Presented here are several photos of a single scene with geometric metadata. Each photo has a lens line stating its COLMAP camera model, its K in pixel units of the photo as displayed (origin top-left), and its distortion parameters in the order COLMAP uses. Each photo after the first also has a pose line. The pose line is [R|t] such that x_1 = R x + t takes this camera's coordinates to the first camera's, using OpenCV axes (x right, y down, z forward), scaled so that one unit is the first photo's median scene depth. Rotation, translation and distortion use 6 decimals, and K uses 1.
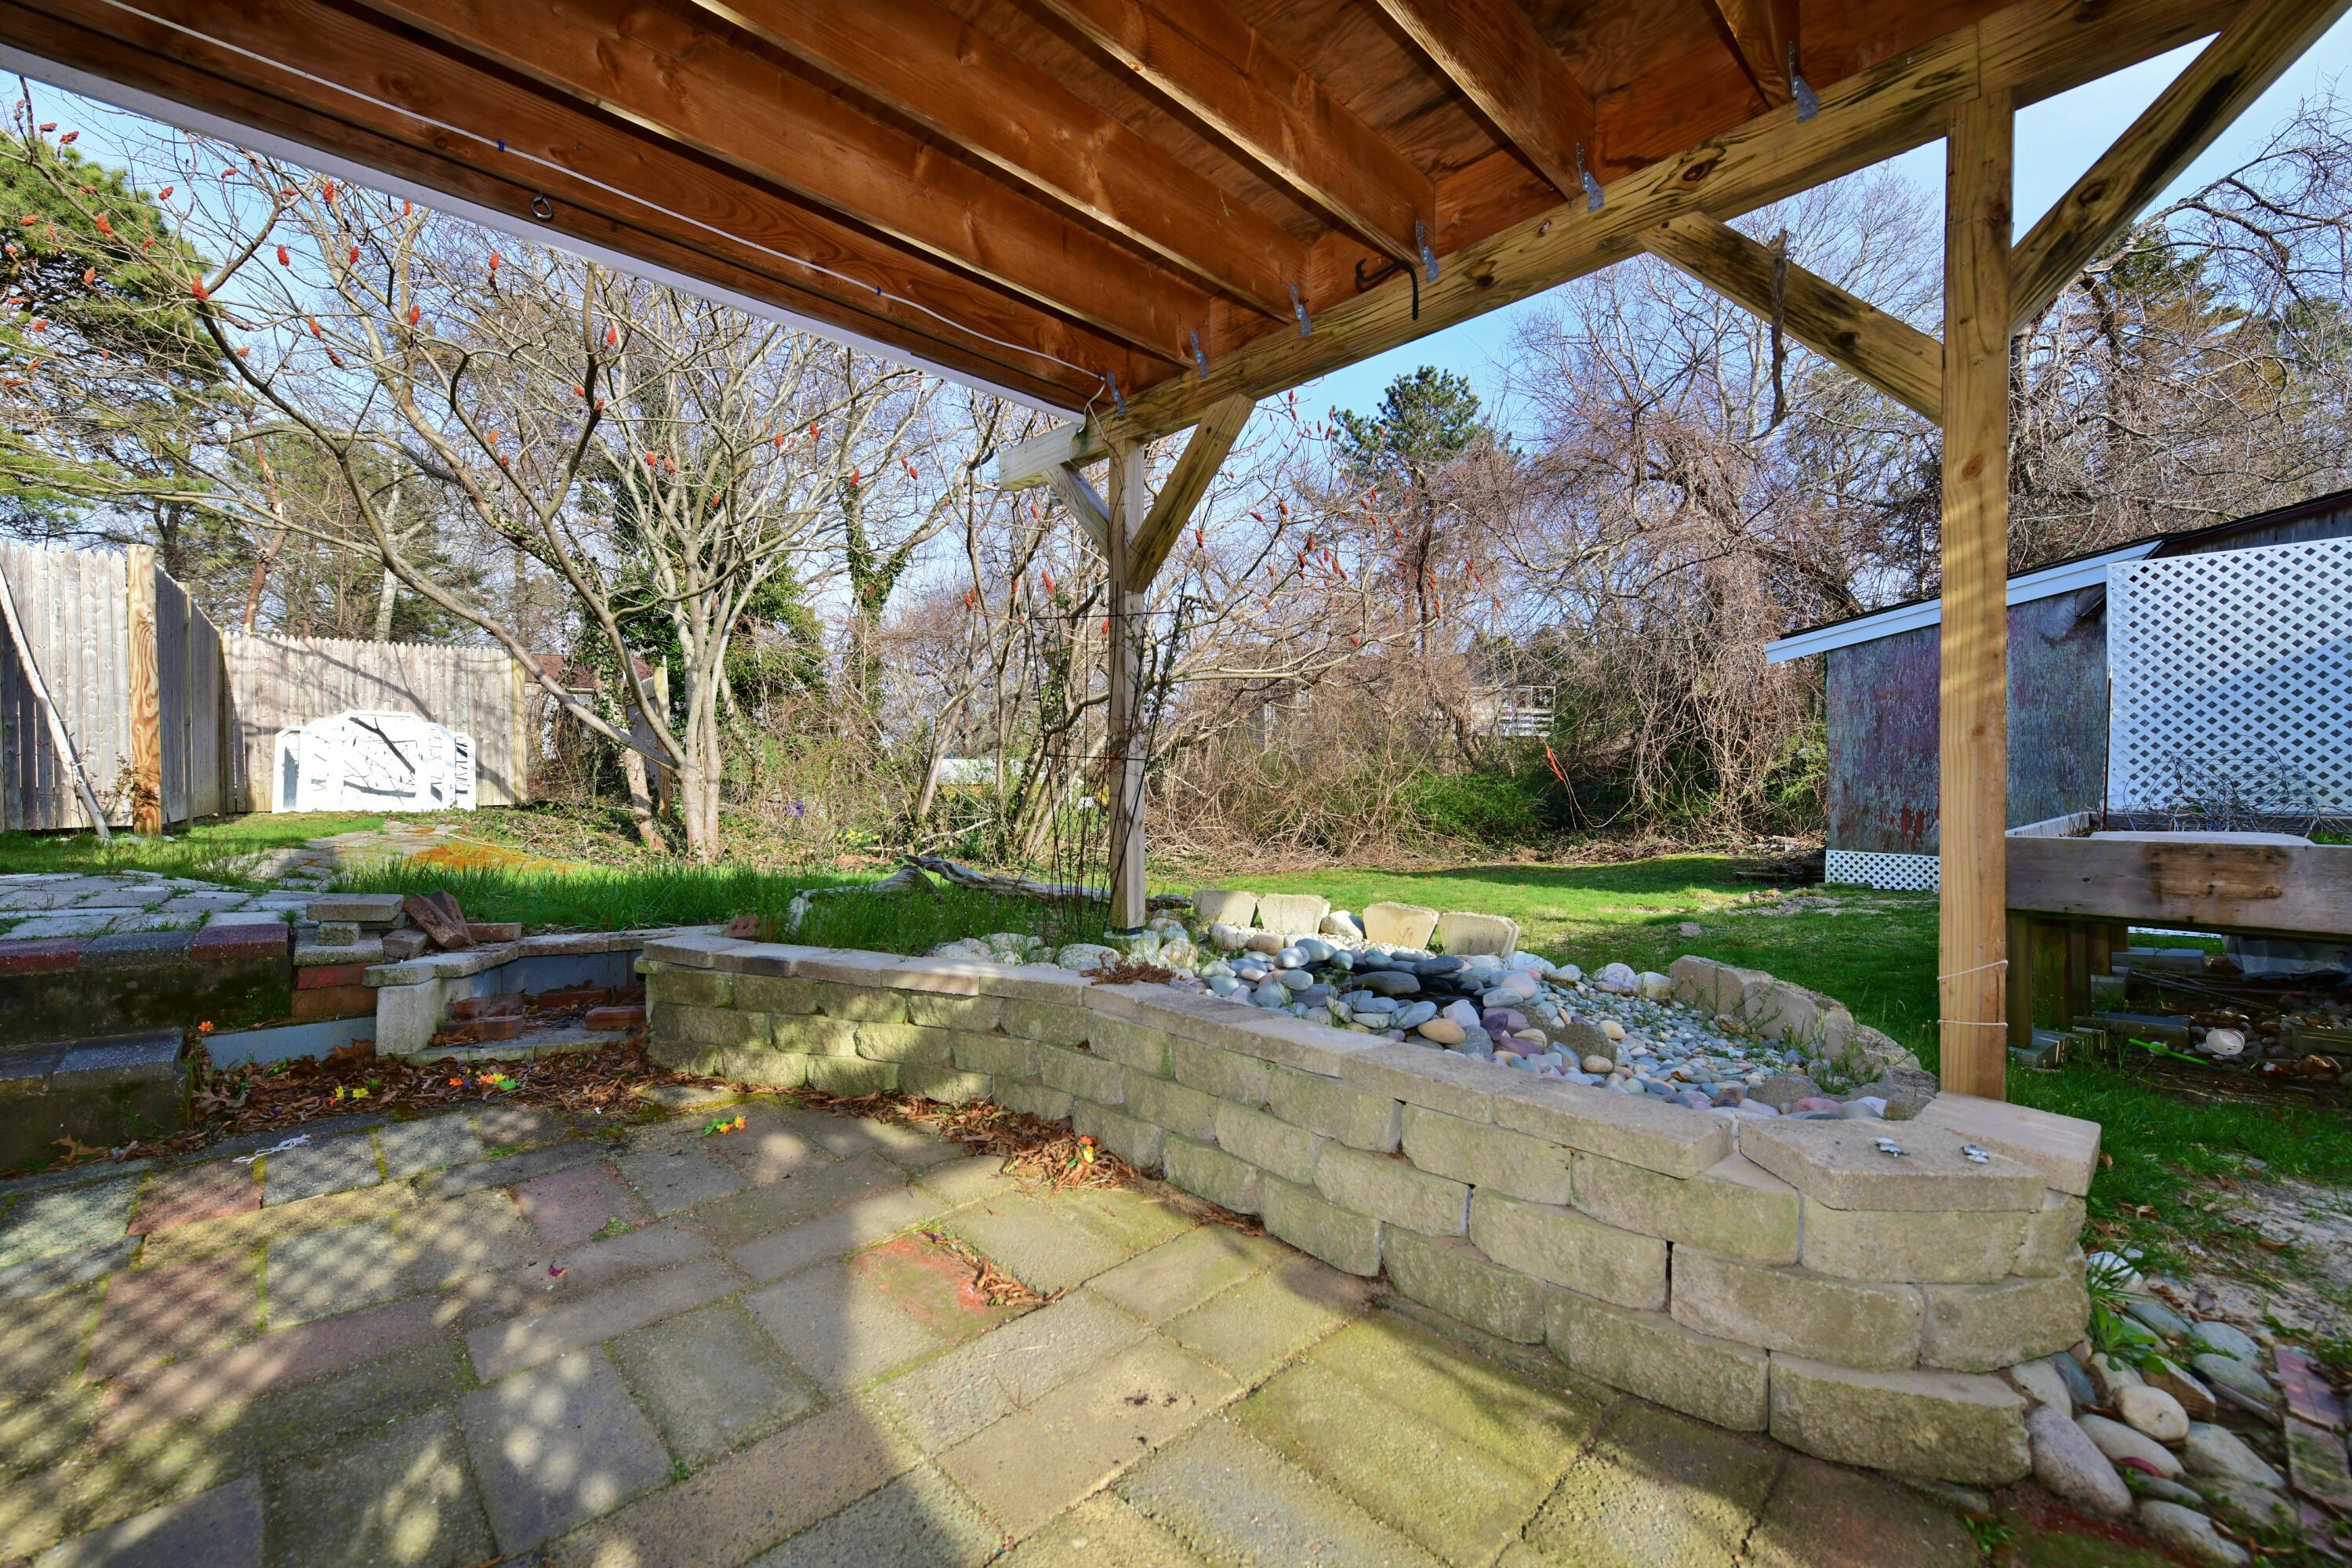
lens RADIAL K [[930.9, 0, 1172.5], [0, 930.9, 782.8], [0, 0, 1]] dist [-0.009468, 0.000051]
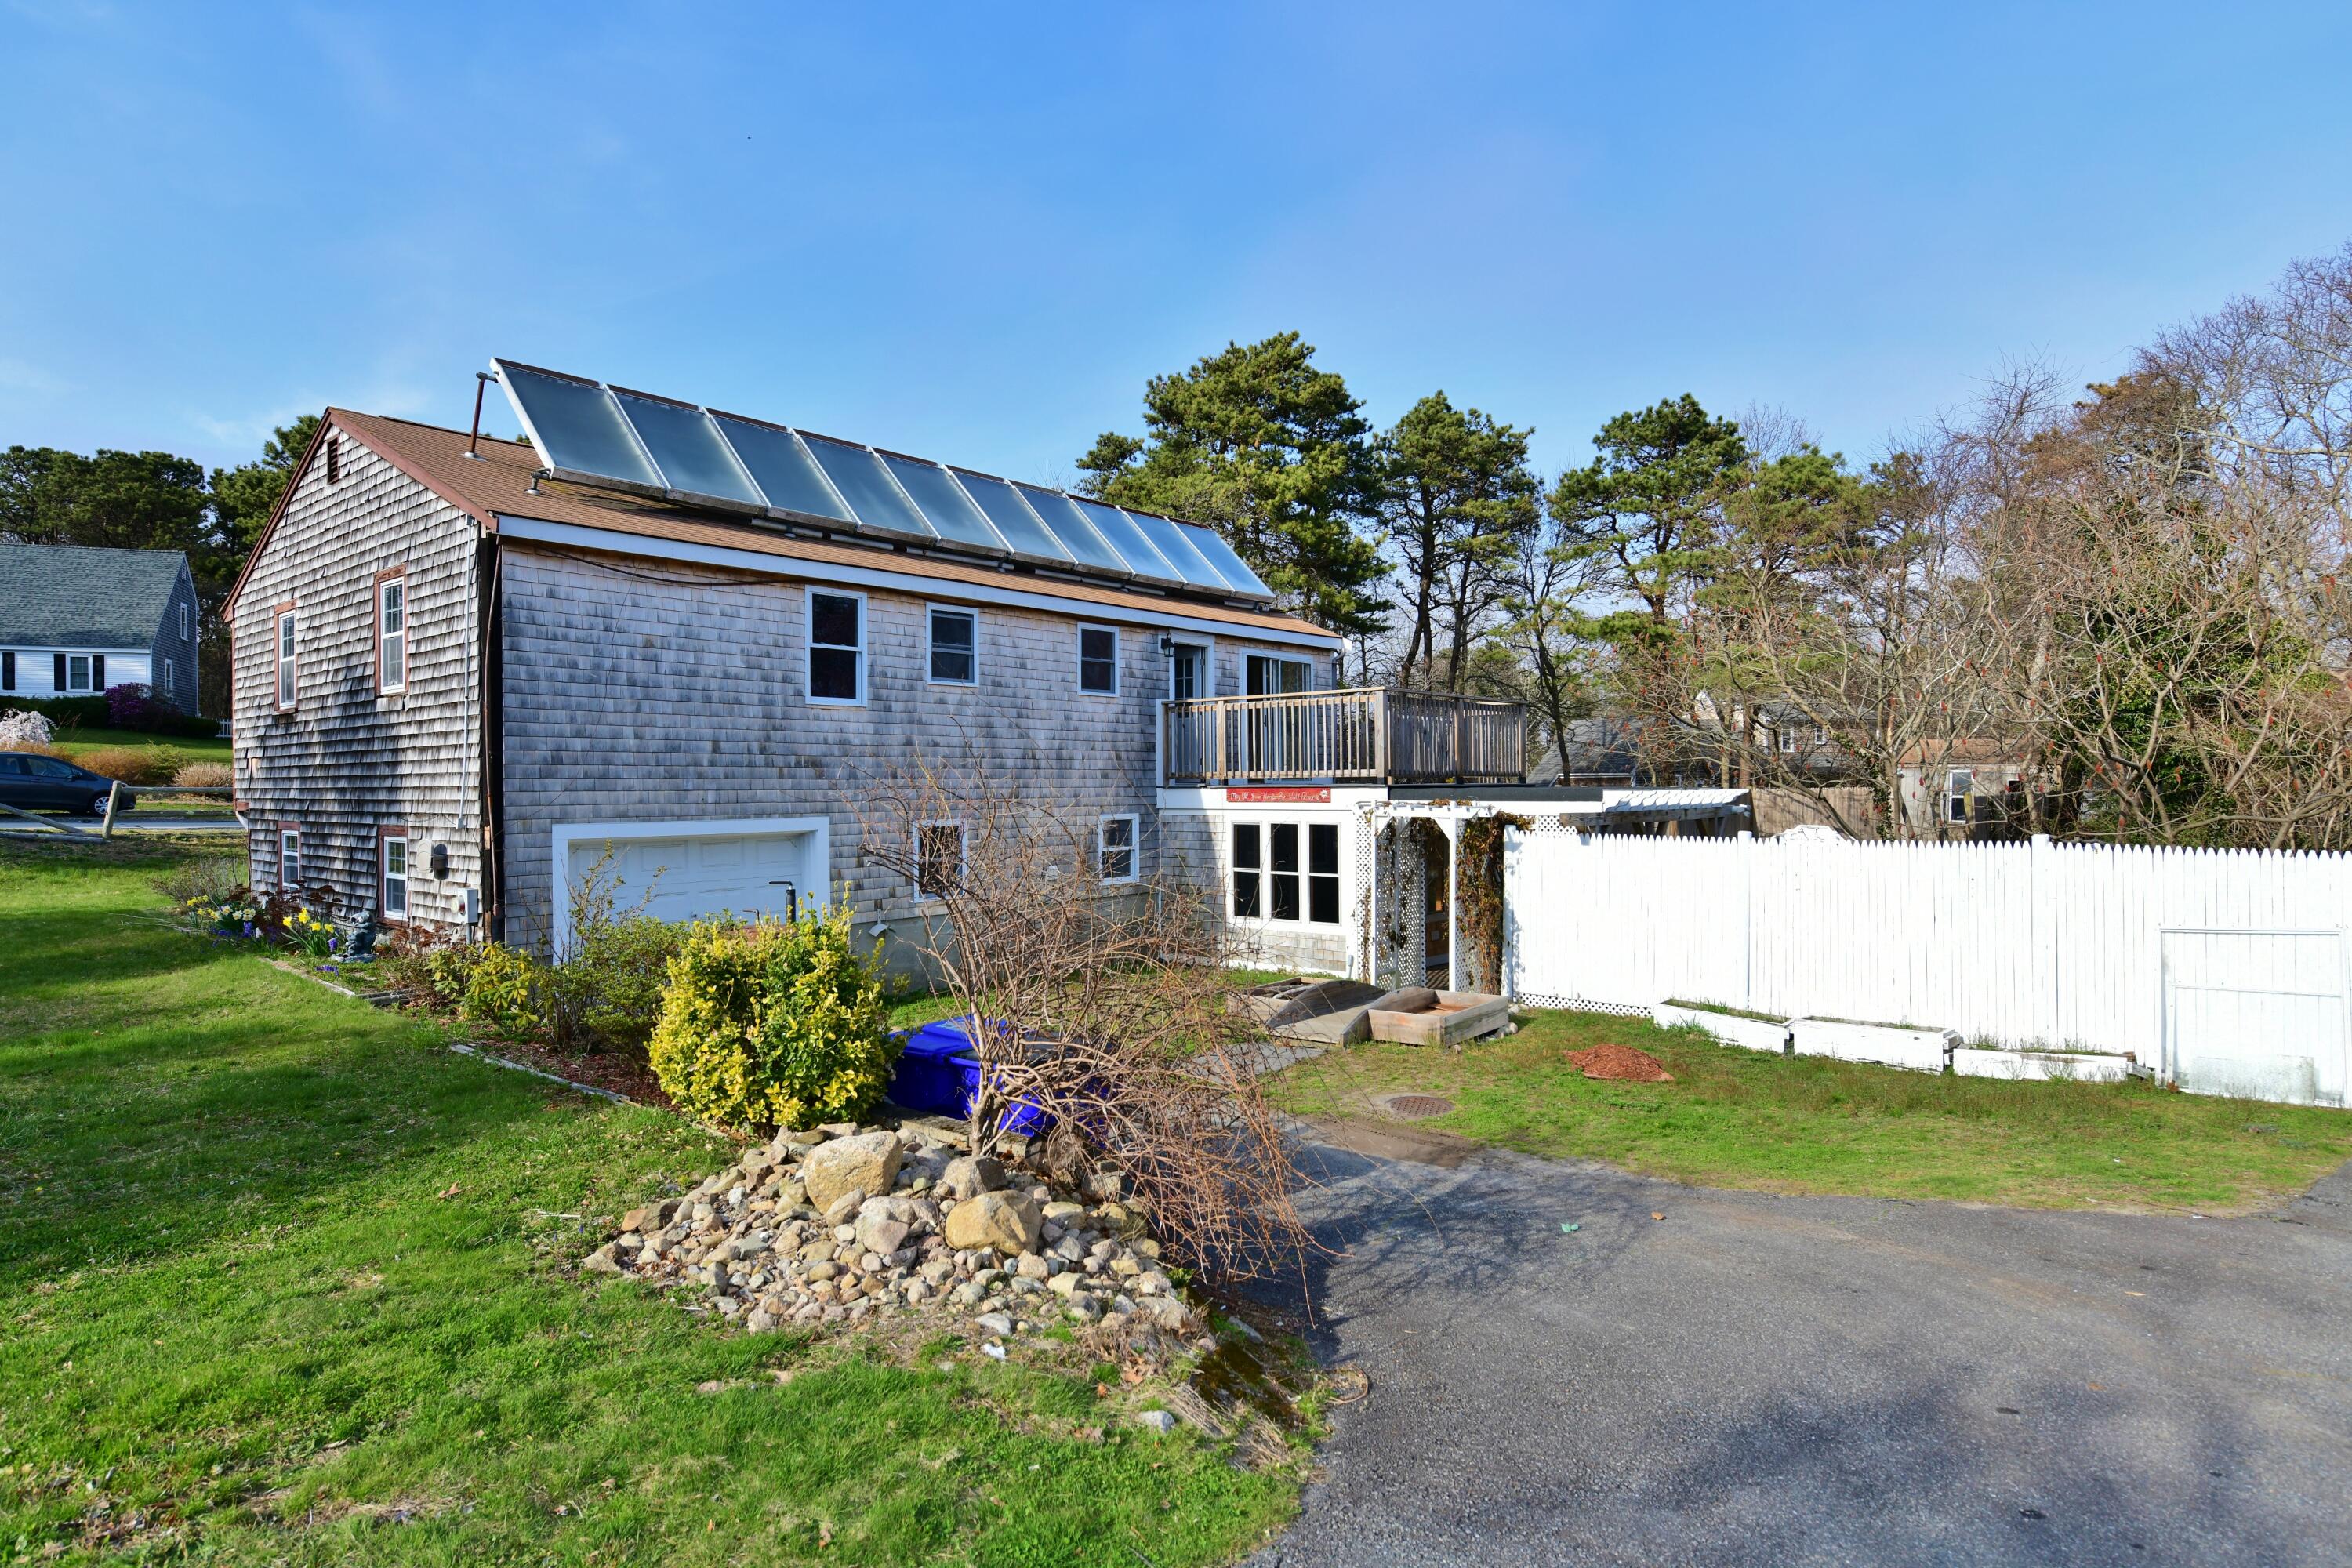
lens RADIAL K [[1270.5, 0, 1182.5], [0, 1270.5, 781.7], [0, 0, 1]] dist [-0.001821, 0.000245]
pose [[0.104468, 0.000372, -0.994528, 1.694215], [-0.001110, 0.999999, 0.000258, -0.173470], [0.994528, 0.001077, 0.104469, -0.596948]]
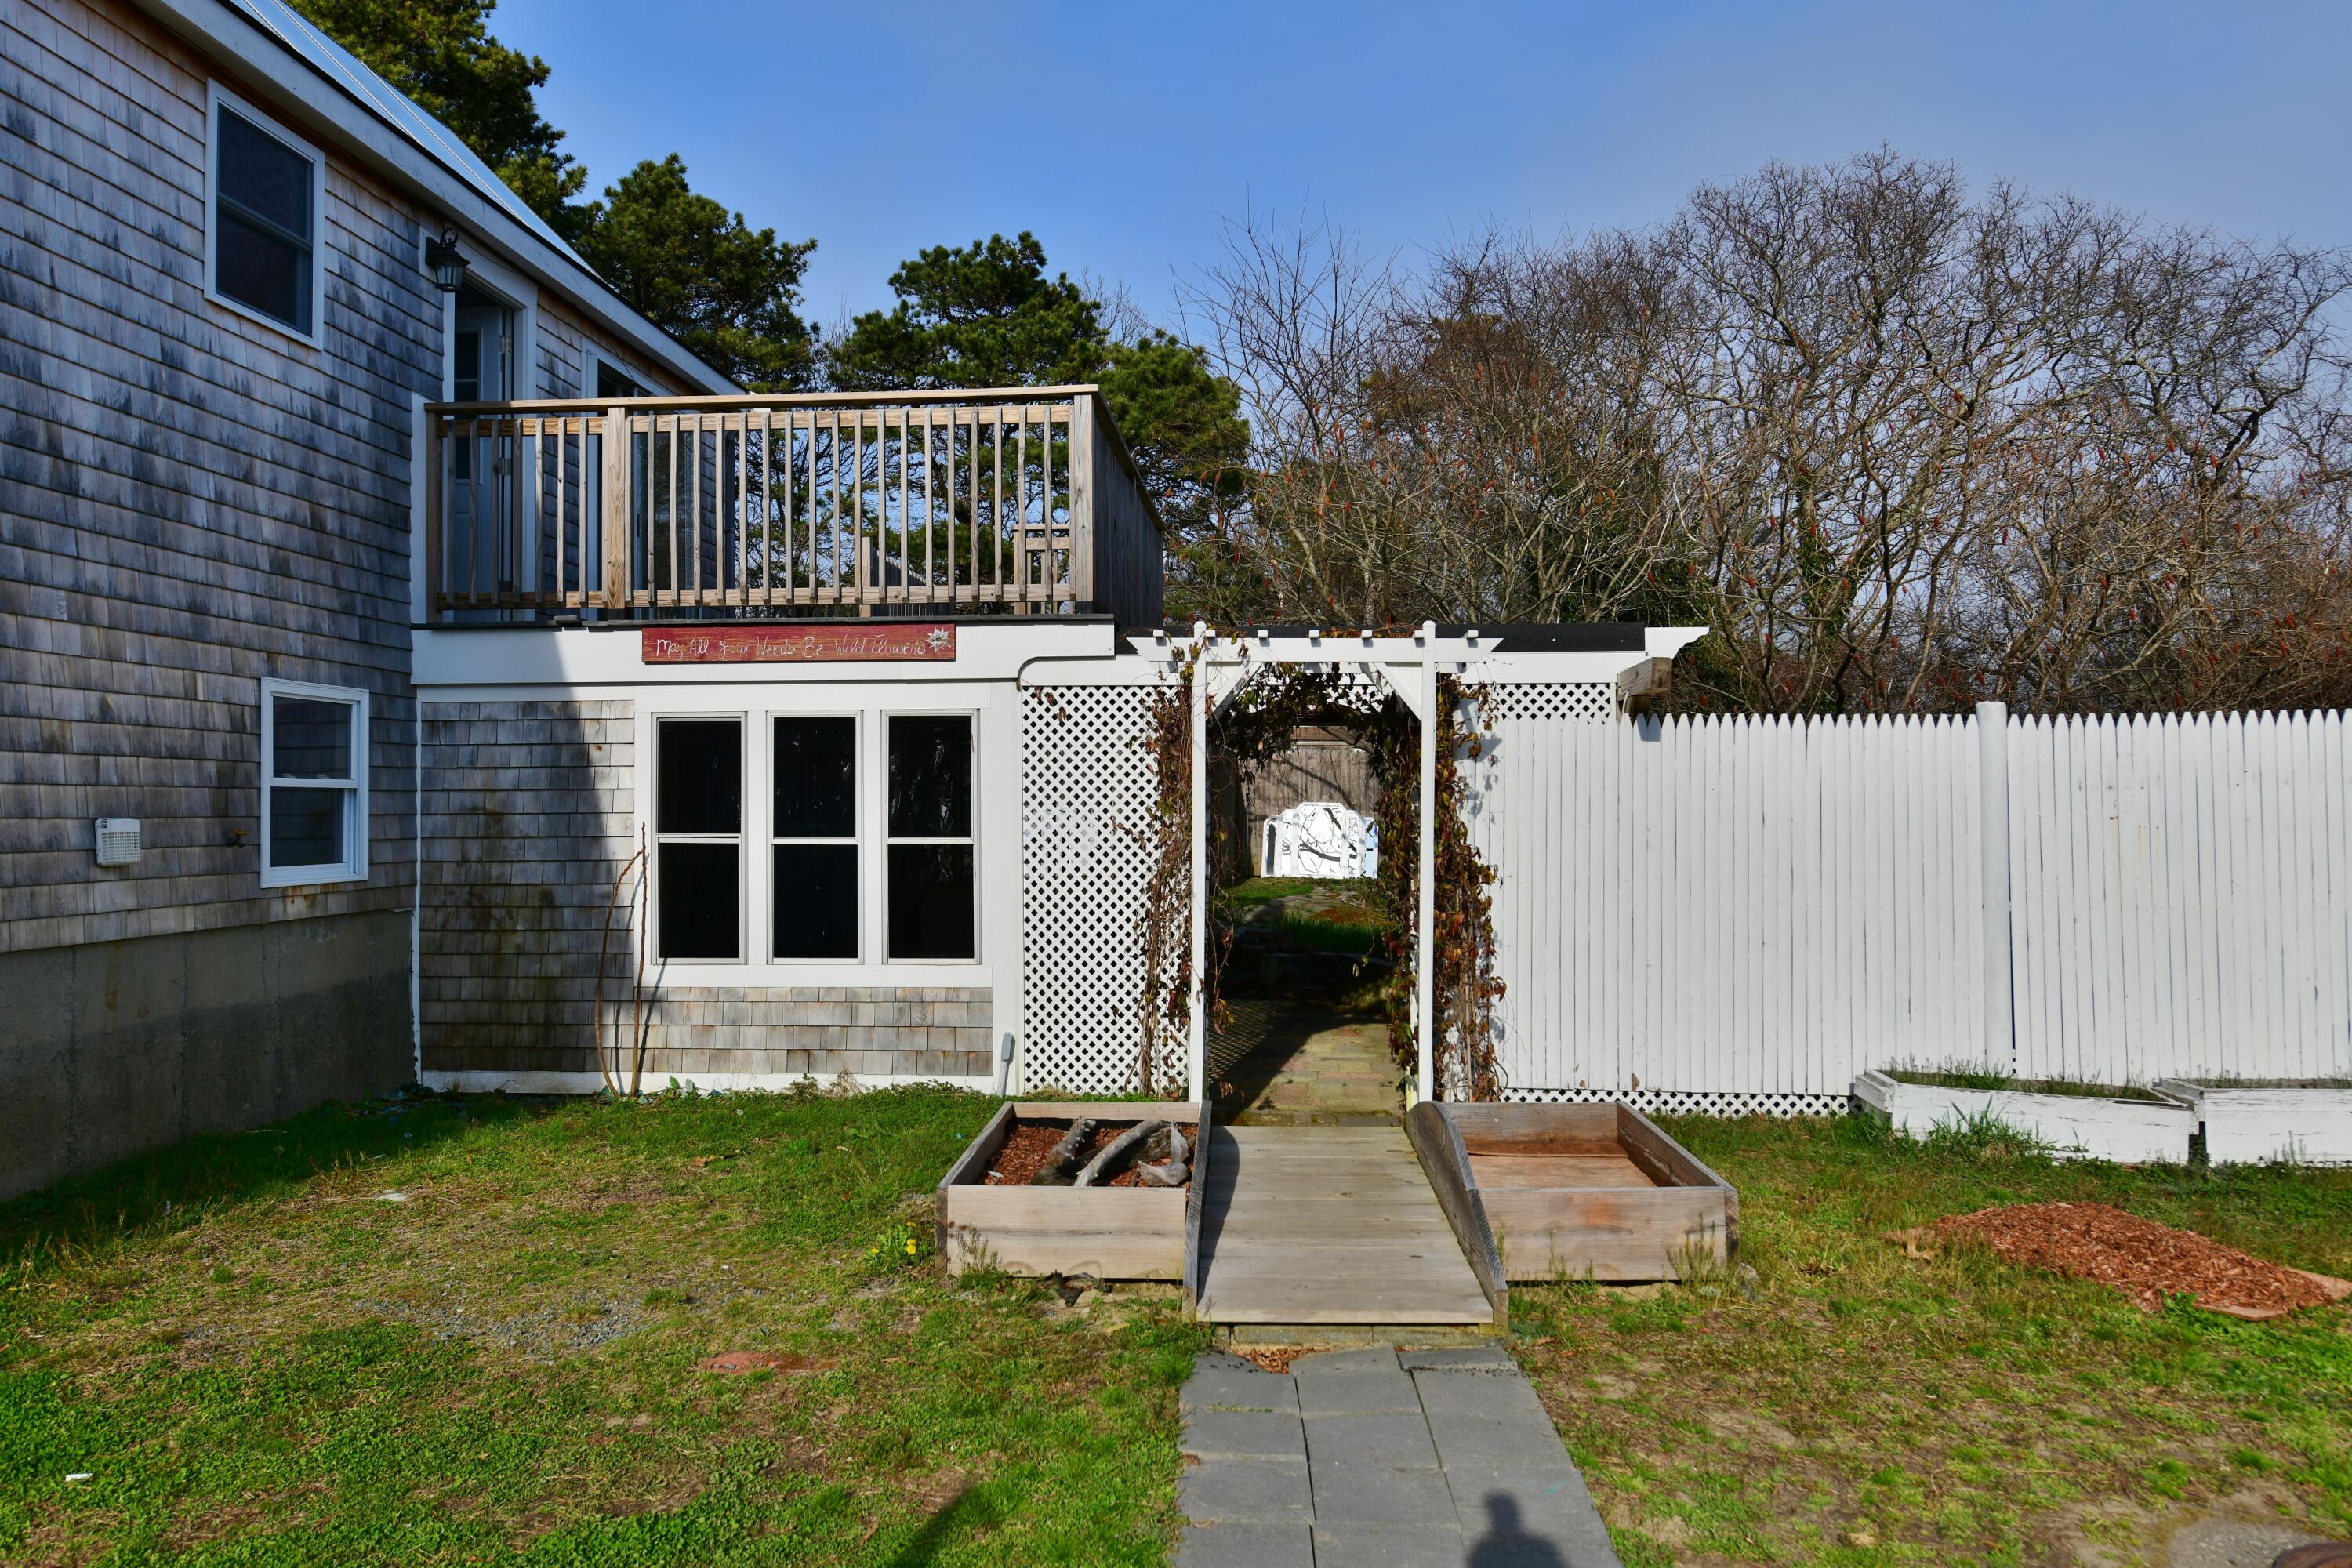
lens RADIAL K [[1550.7, 0, 1171.6], [0, 1550.7, 784.1], [0, 0, 1]] dist [-0.002823, -0.001843]
pose [[0.663233, -0.010294, -0.748342, 0.720780], [-0.005827, 0.999804, -0.018917, -0.062169], [0.748390, 0.016907, 0.663043, -0.692362]]
